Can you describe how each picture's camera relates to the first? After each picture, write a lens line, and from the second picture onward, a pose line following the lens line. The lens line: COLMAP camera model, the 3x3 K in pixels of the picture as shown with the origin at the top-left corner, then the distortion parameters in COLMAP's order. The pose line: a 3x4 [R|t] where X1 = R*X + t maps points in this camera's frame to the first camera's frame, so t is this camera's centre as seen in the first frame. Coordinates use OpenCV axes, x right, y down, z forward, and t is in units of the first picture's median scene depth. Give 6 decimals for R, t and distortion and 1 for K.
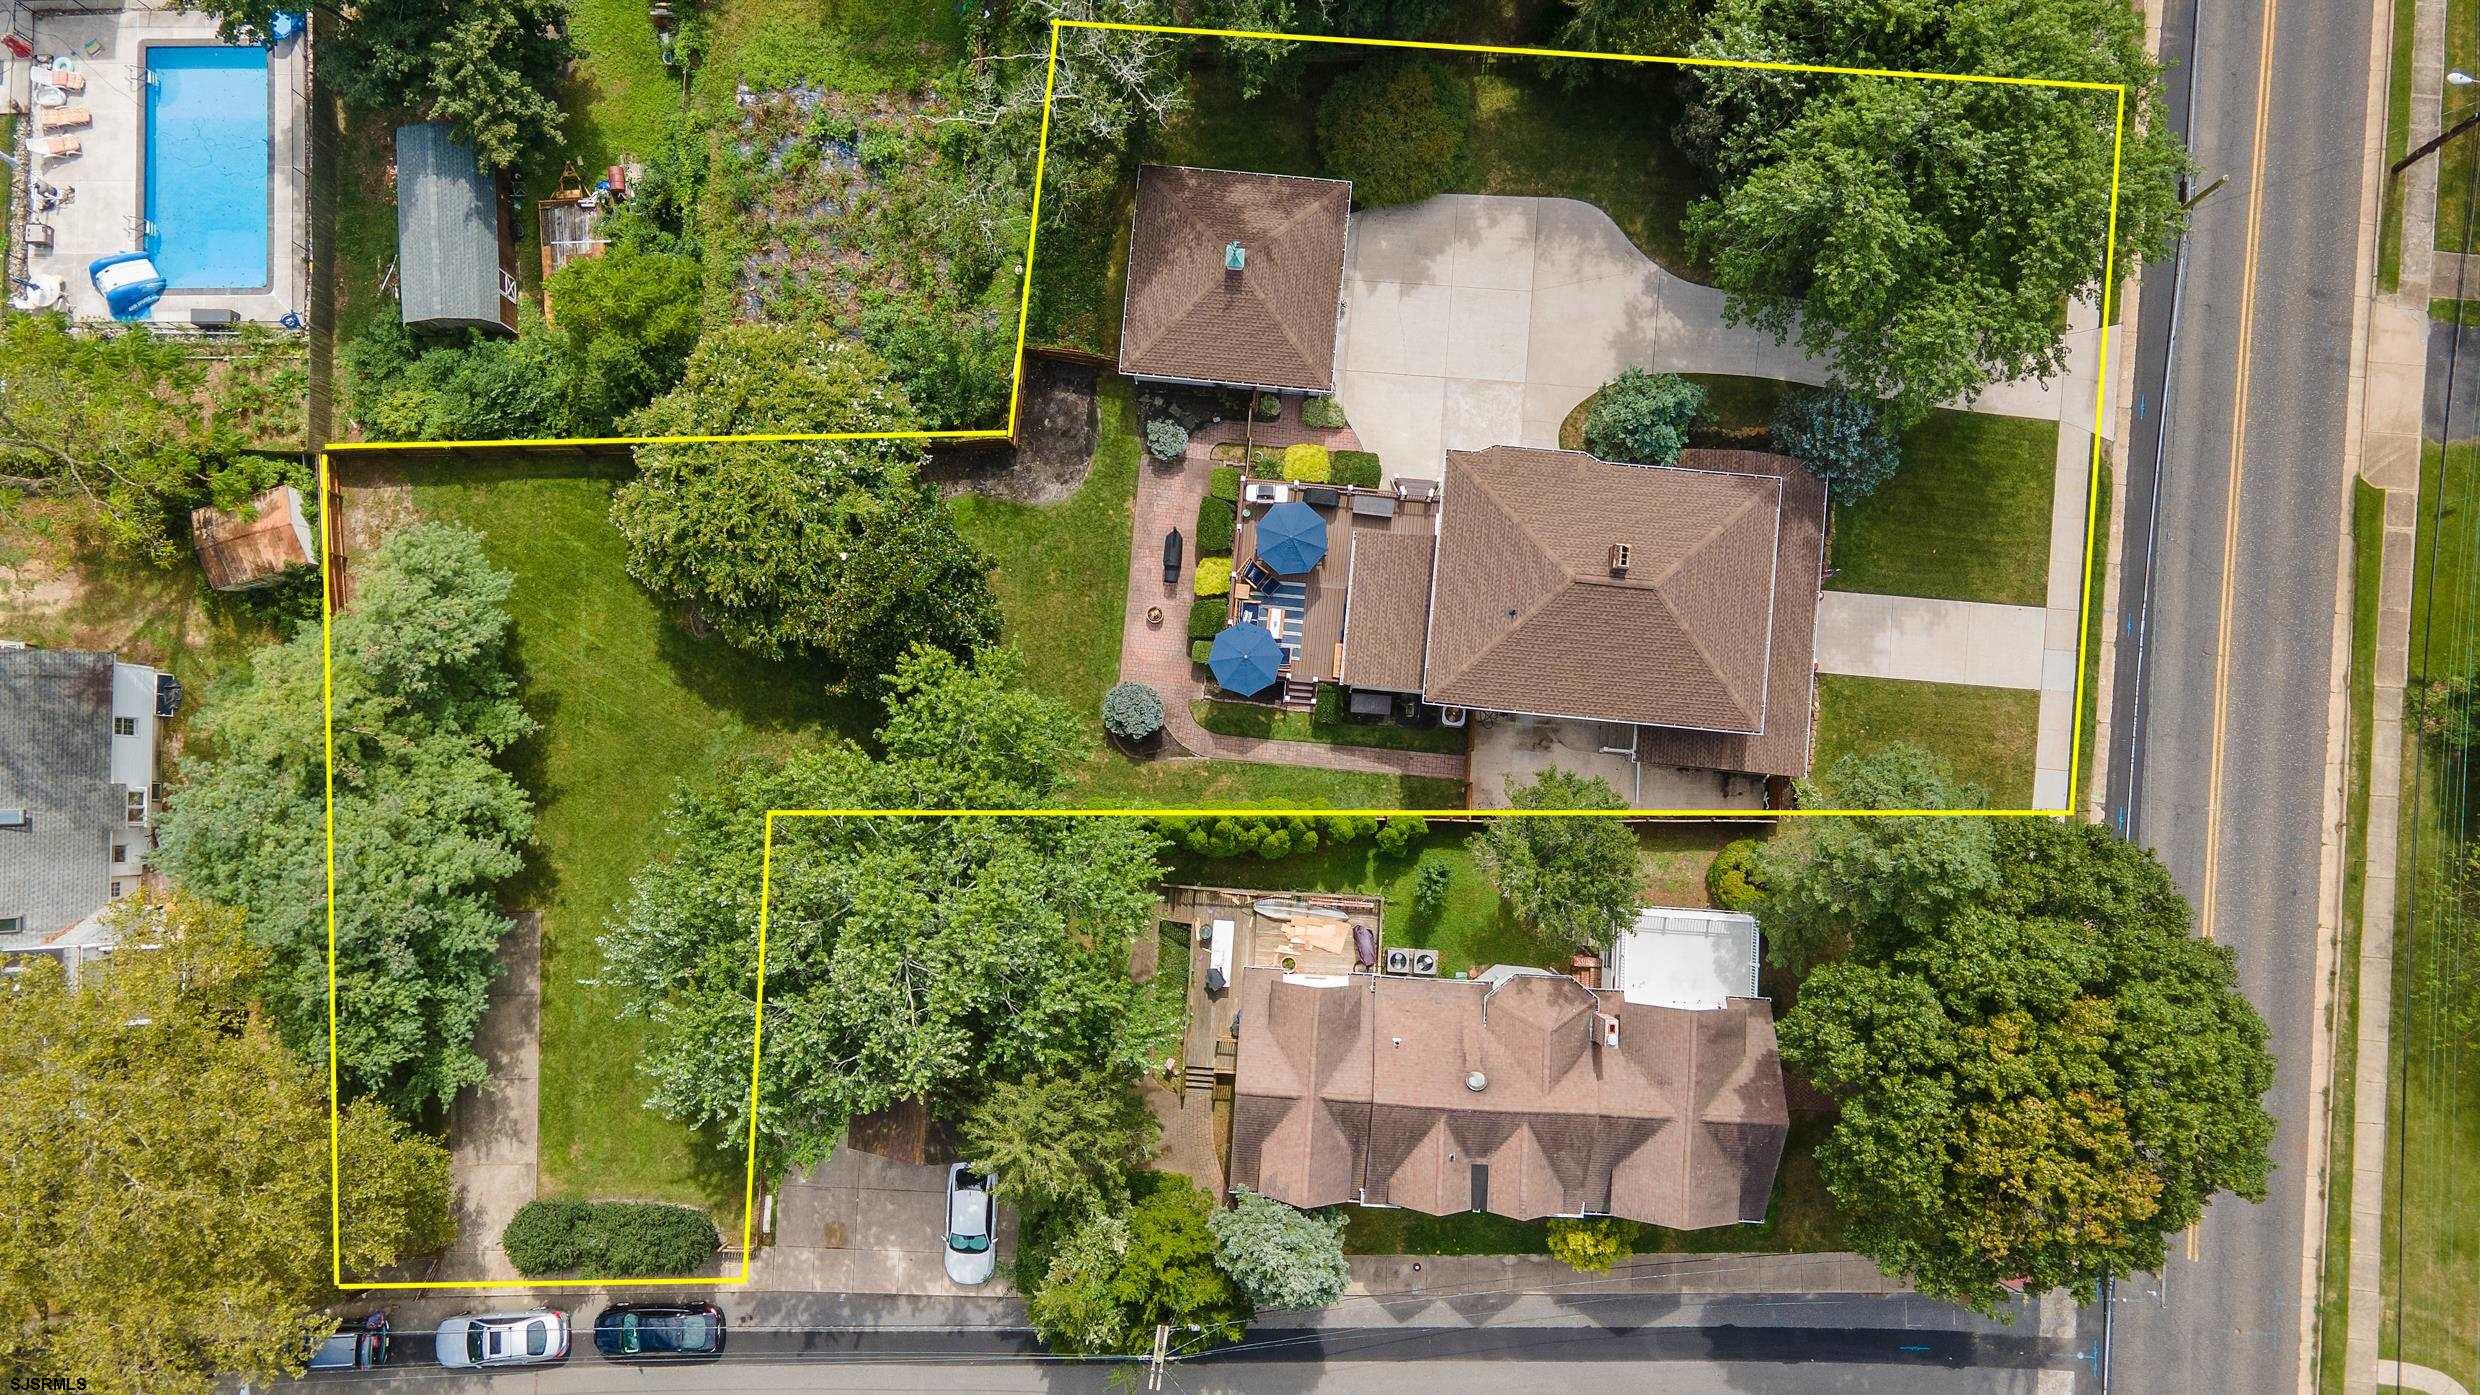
lens RADIAL K [[1773.1, 0, 1234.9], [0, 1773.1, 696.4], [0, 0, 1]] dist [0.040614, 0.011972]
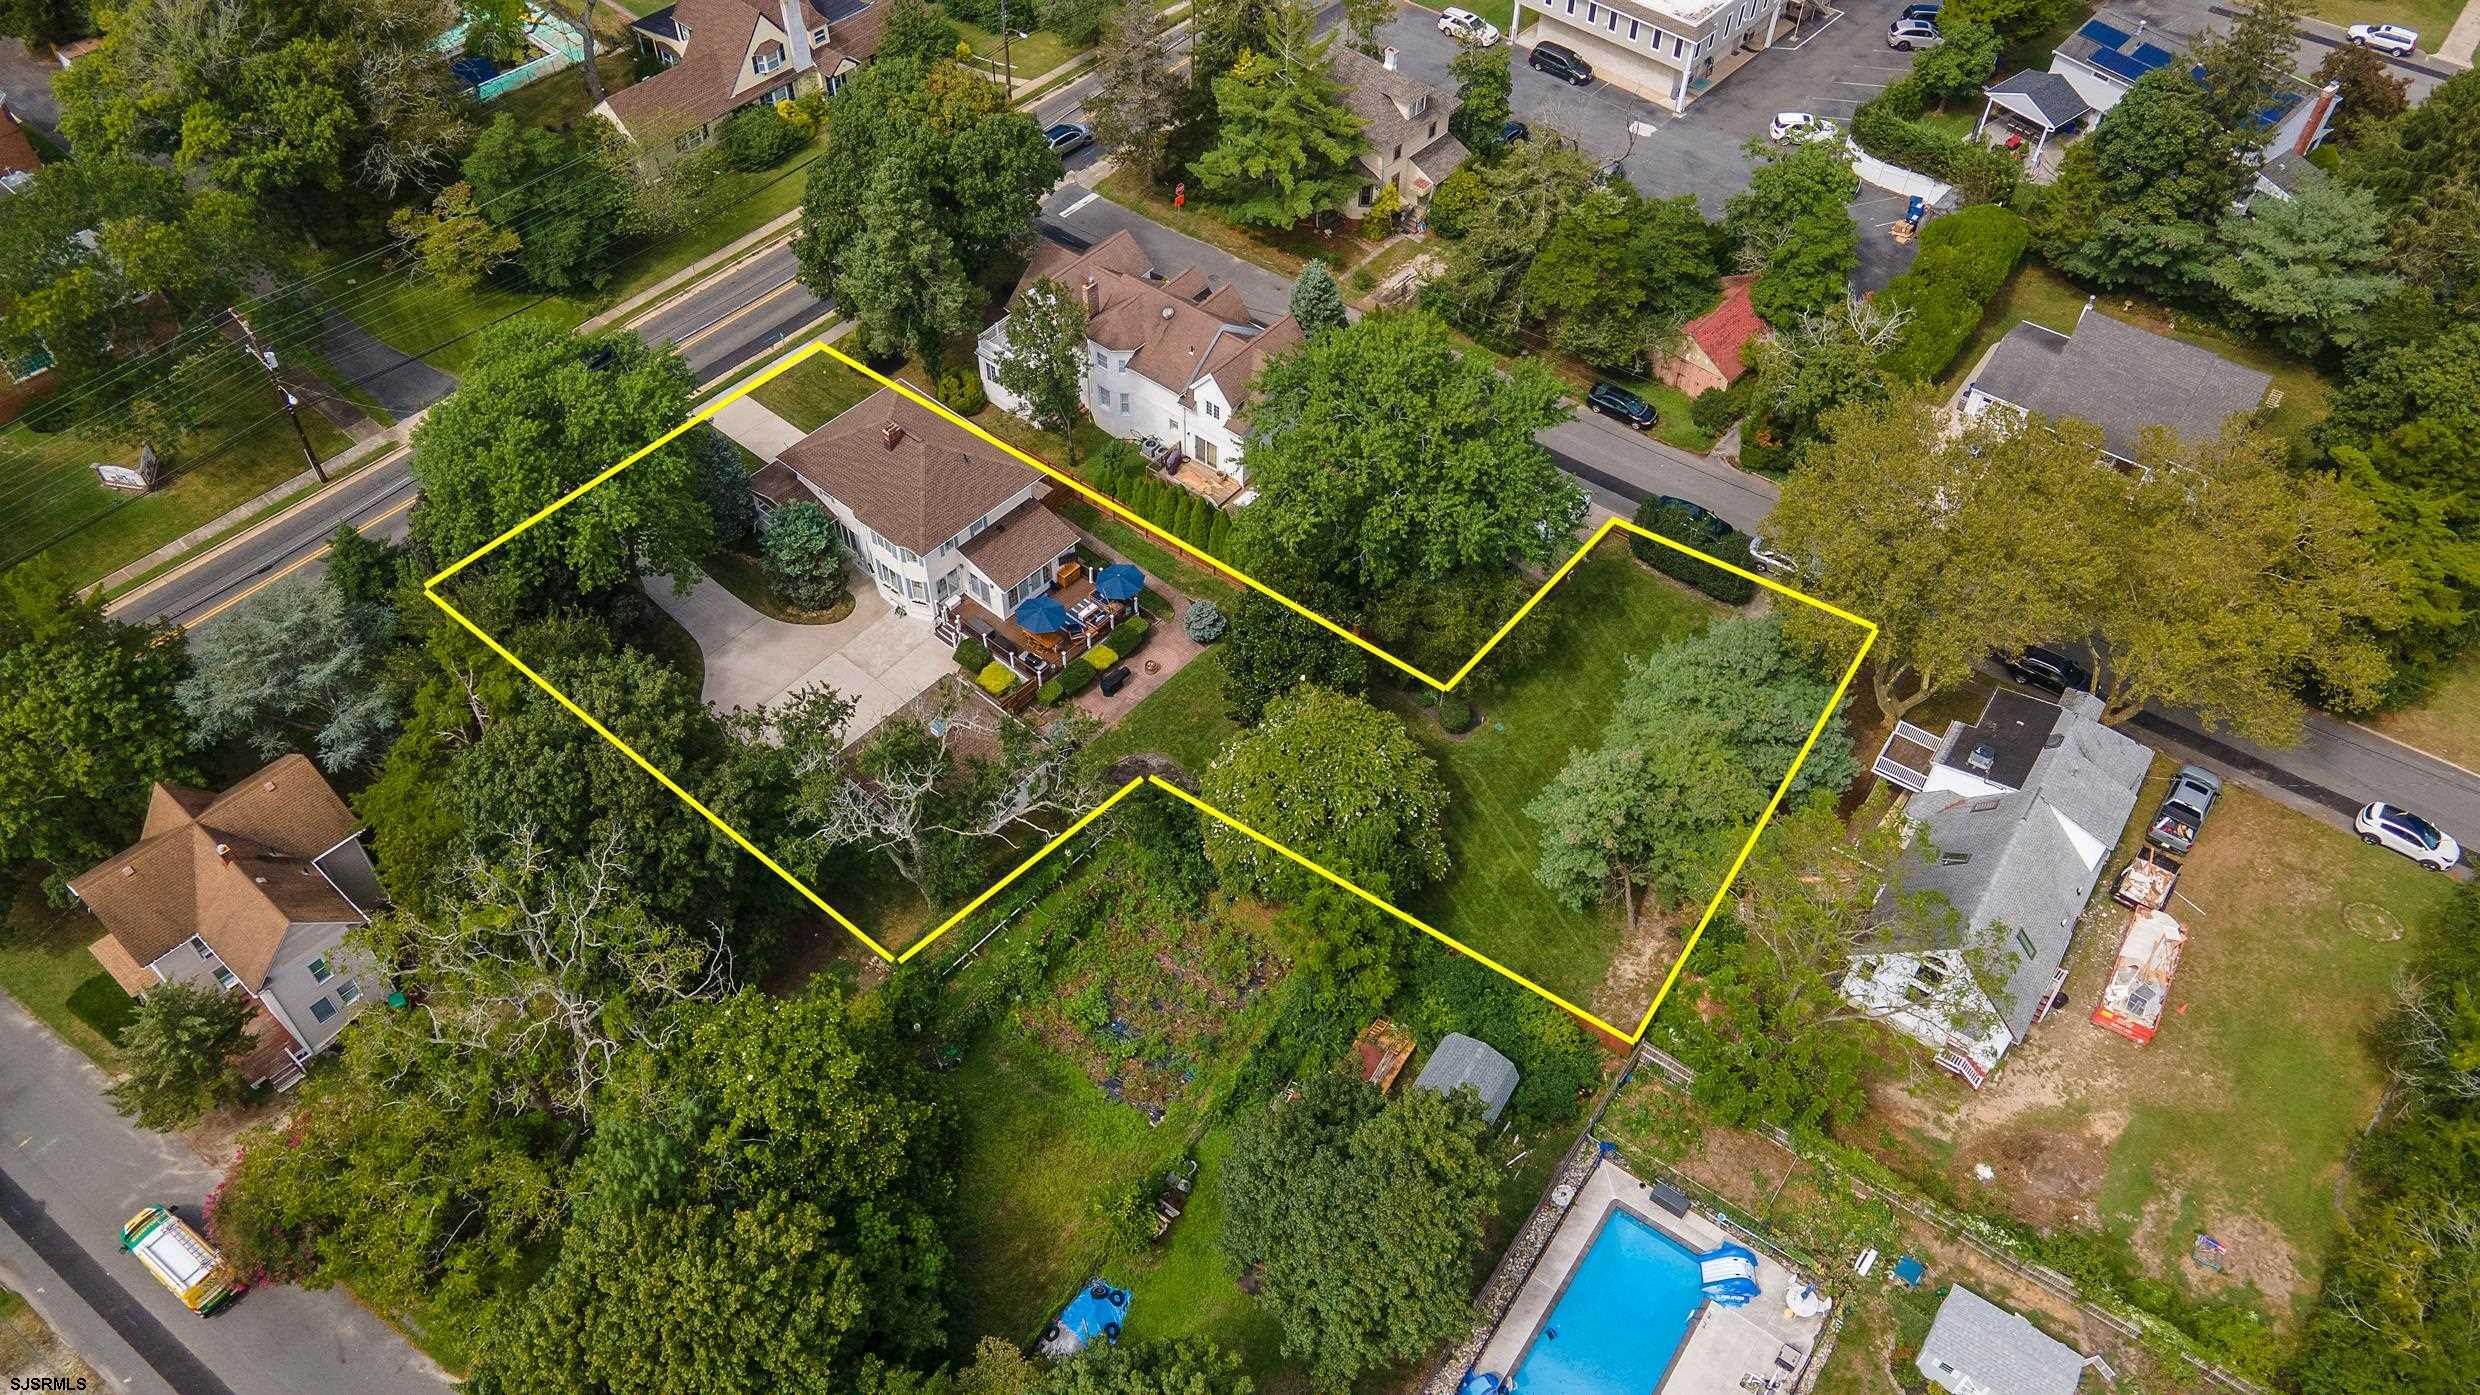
lens RADIAL K [[1830.8, 0, 1236.9], [0, 1830.8, 704.6], [0, 0, 1]] dist [0.024788, 0.042351]
pose [[-0.809807, -0.429800, 0.399357, -0.702489], [0.585754, -0.553722, 0.591848, -0.895076], [-0.033243, 0.713207, 0.700164, 0.024774]]
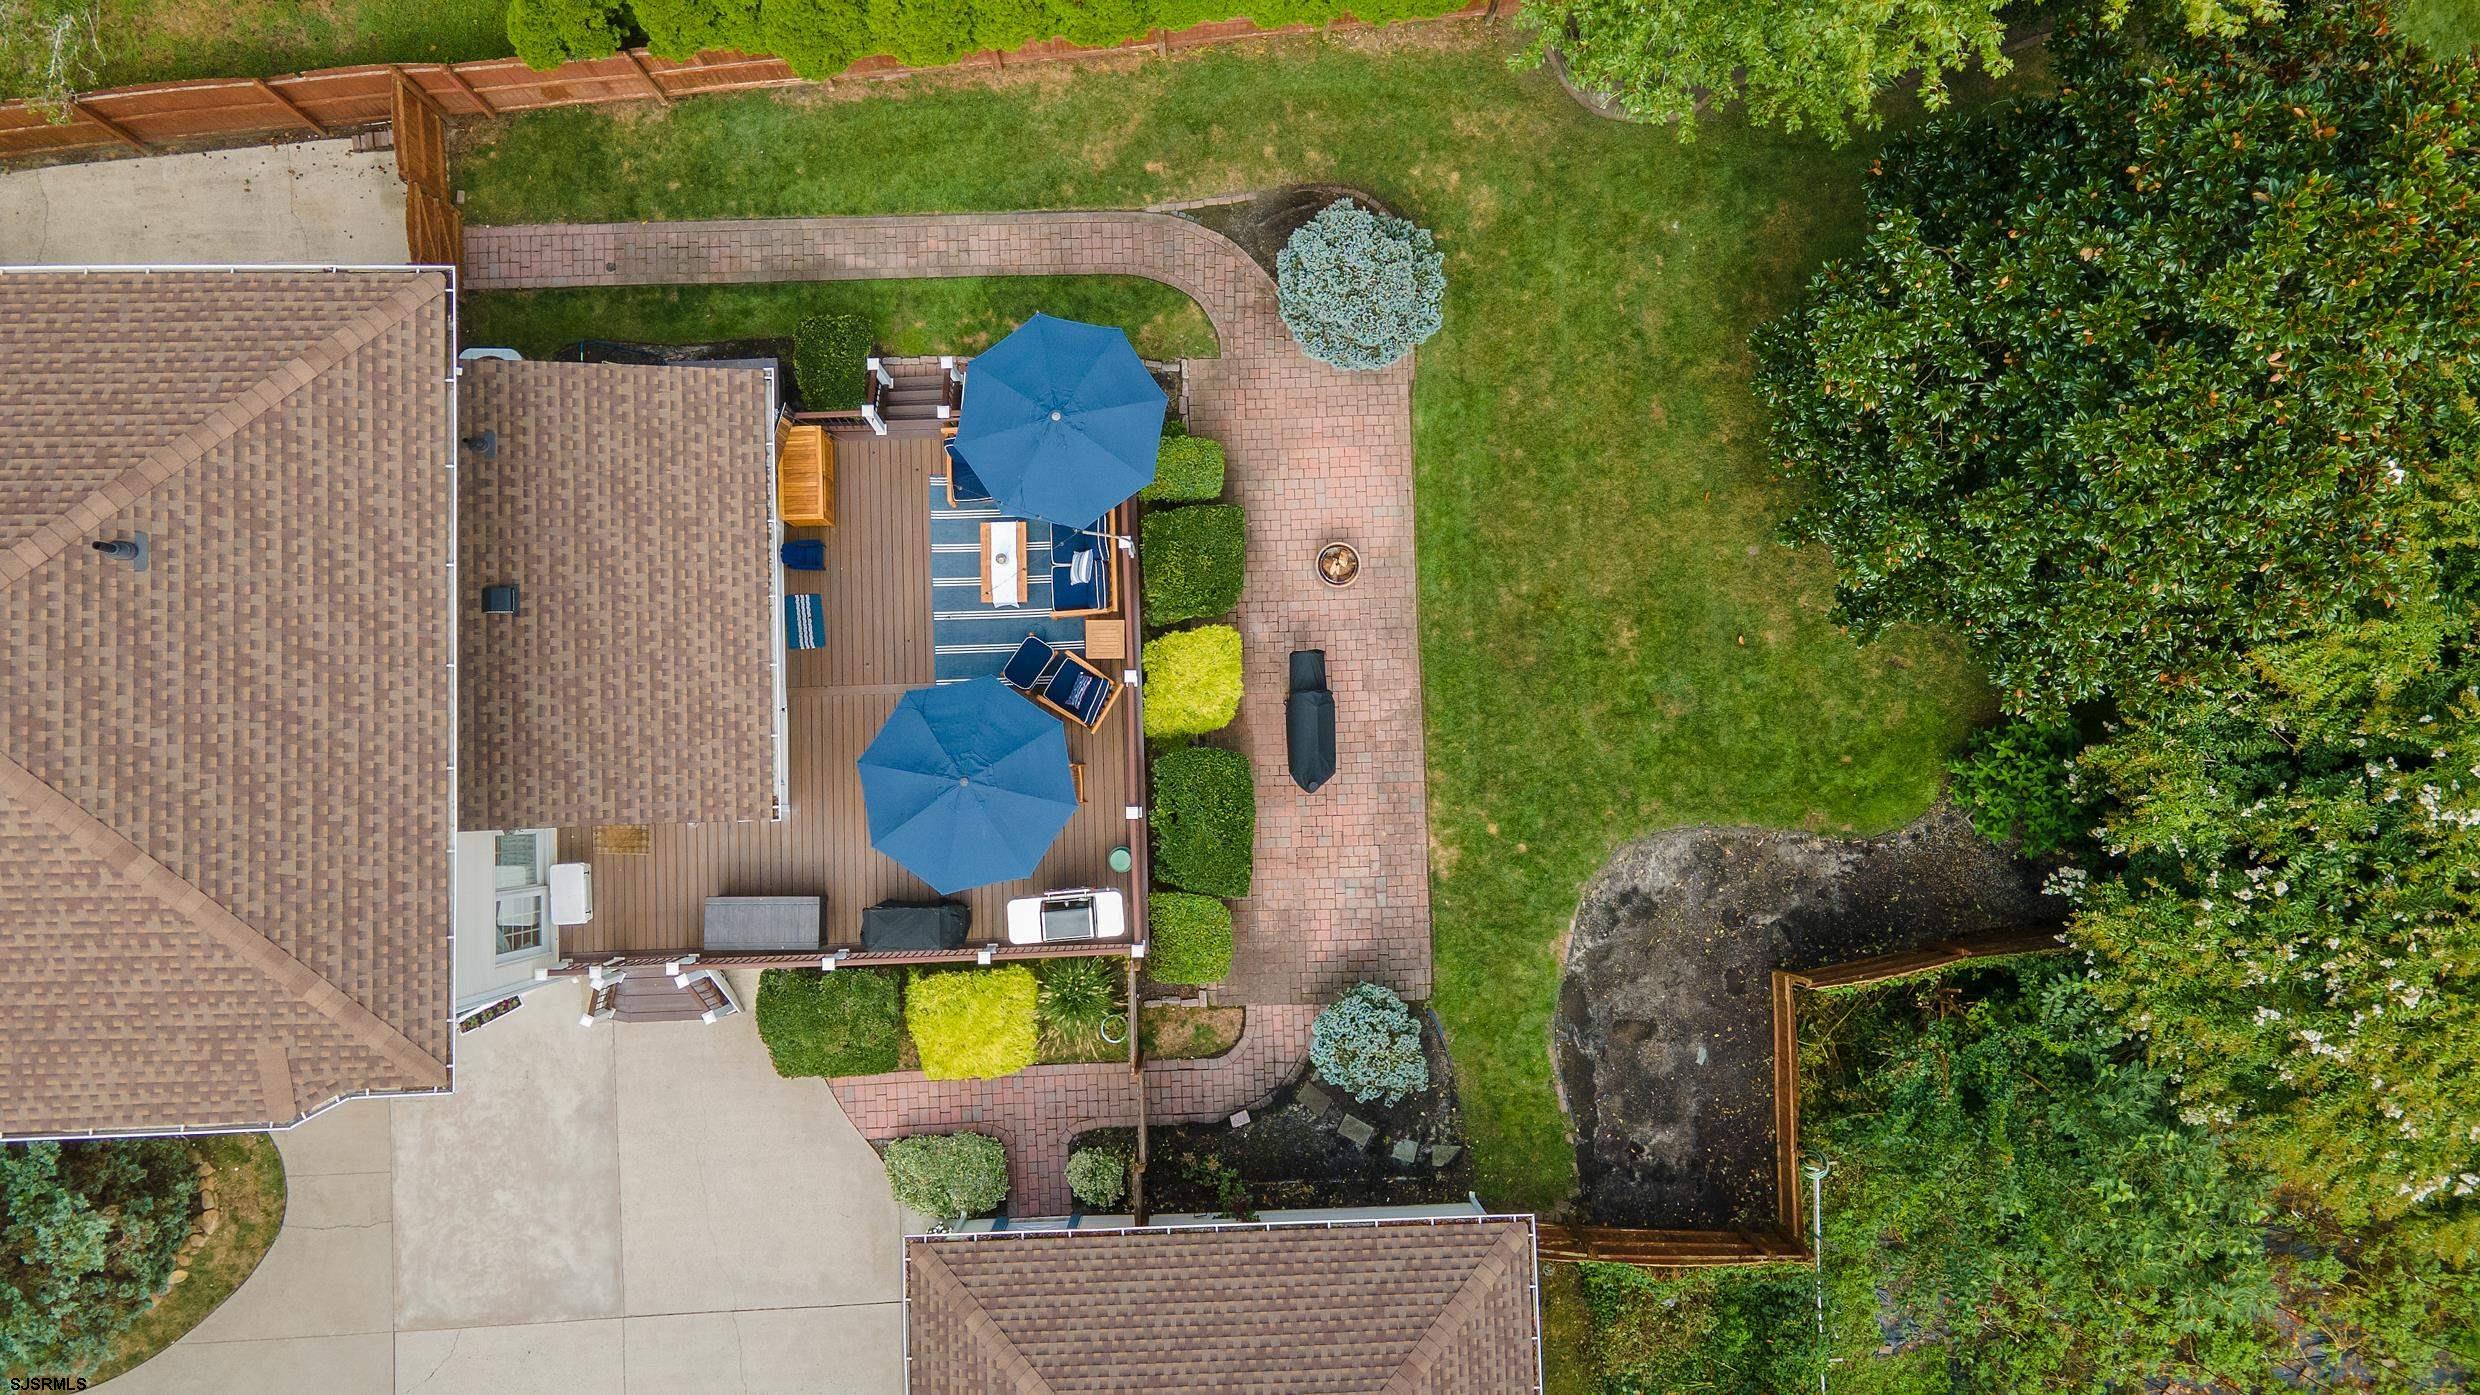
lens RADIAL K [[1830.8, 0, 1236.9], [0, 1830.8, 704.6], [0, 0, 1]] dist [0.024788, 0.042351]
pose [[-0.992425, 0.122784, 0.004094, -0.022712], [-0.121373, -0.985084, 0.121977, -0.122981], [0.019010, 0.120556, 0.992524, 0.643274]]
